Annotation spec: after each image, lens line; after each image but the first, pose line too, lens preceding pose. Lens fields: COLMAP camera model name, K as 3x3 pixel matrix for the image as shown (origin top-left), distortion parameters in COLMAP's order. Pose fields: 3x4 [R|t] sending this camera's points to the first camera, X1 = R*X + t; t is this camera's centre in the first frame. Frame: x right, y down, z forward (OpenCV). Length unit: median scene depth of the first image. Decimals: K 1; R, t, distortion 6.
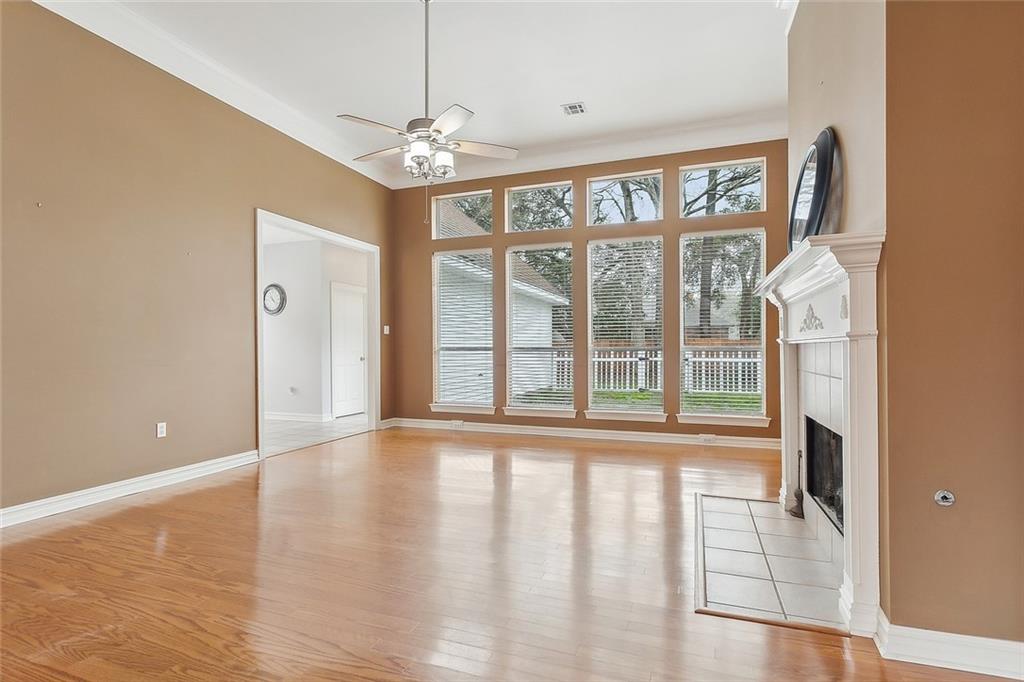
lens RADIAL K [[492.4, 0, 512.0], [0, 492.4, 351.0], [0, 0, 1]] dist [-0.000878, 0.006895]
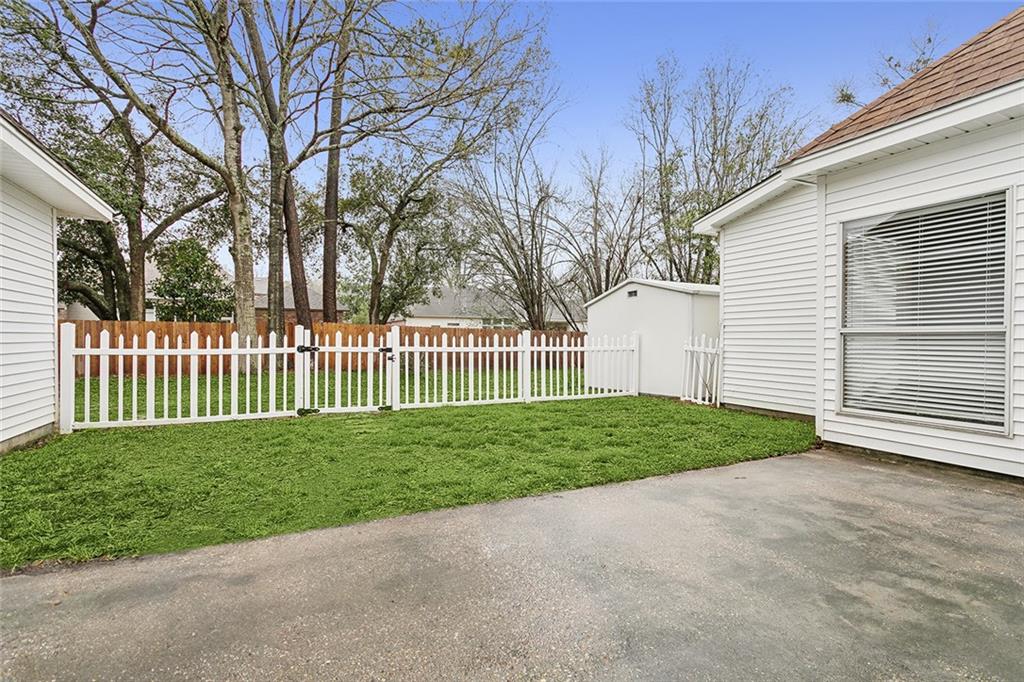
lens RADIAL K [[492.4, 0, 507.9], [0, 492.4, 339.2], [0, 0, 1]] dist [-0.000878, 0.006895]
pose [[0.689617, 0.007538, 0.724135, 0.048323], [-0.003869, 0.999970, -0.006724, 0.009239], [-0.724164, 0.001836, 0.689626, 0.528303]]
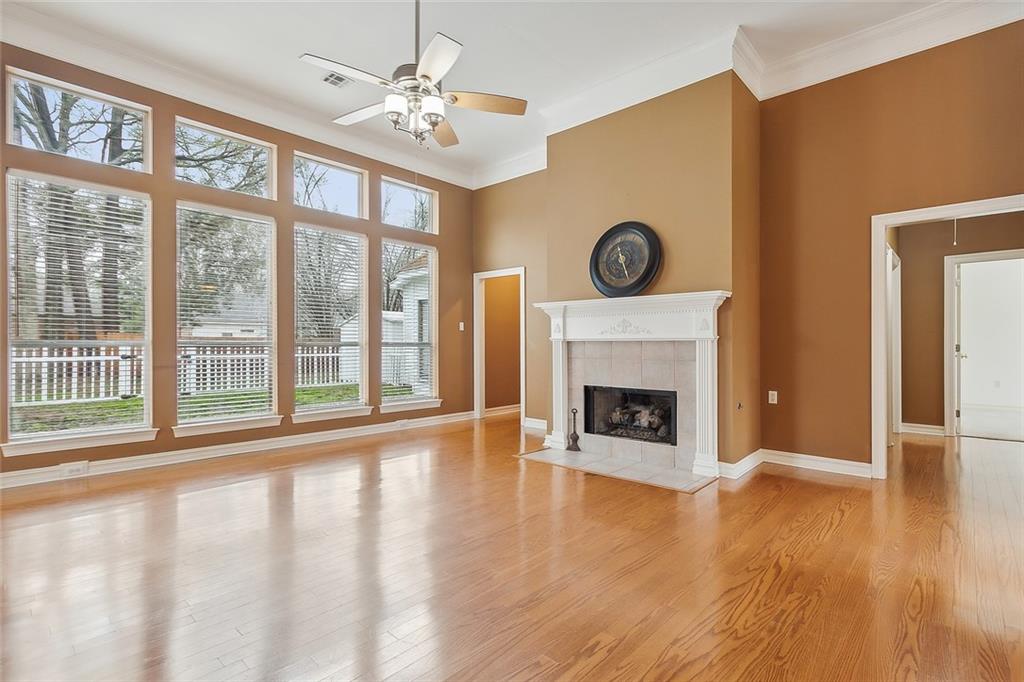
lens RADIAL K [[492.4, 0, 504.7], [0, 492.4, 339.8], [0, 0, 1]] dist [-0.000878, 0.006895]
pose [[0.385907, 0.014254, 0.922427, -0.236234], [0.000662, 0.999876, -0.015728, 0.001226], [-0.922537, 0.006680, 0.385850, 0.145973]]
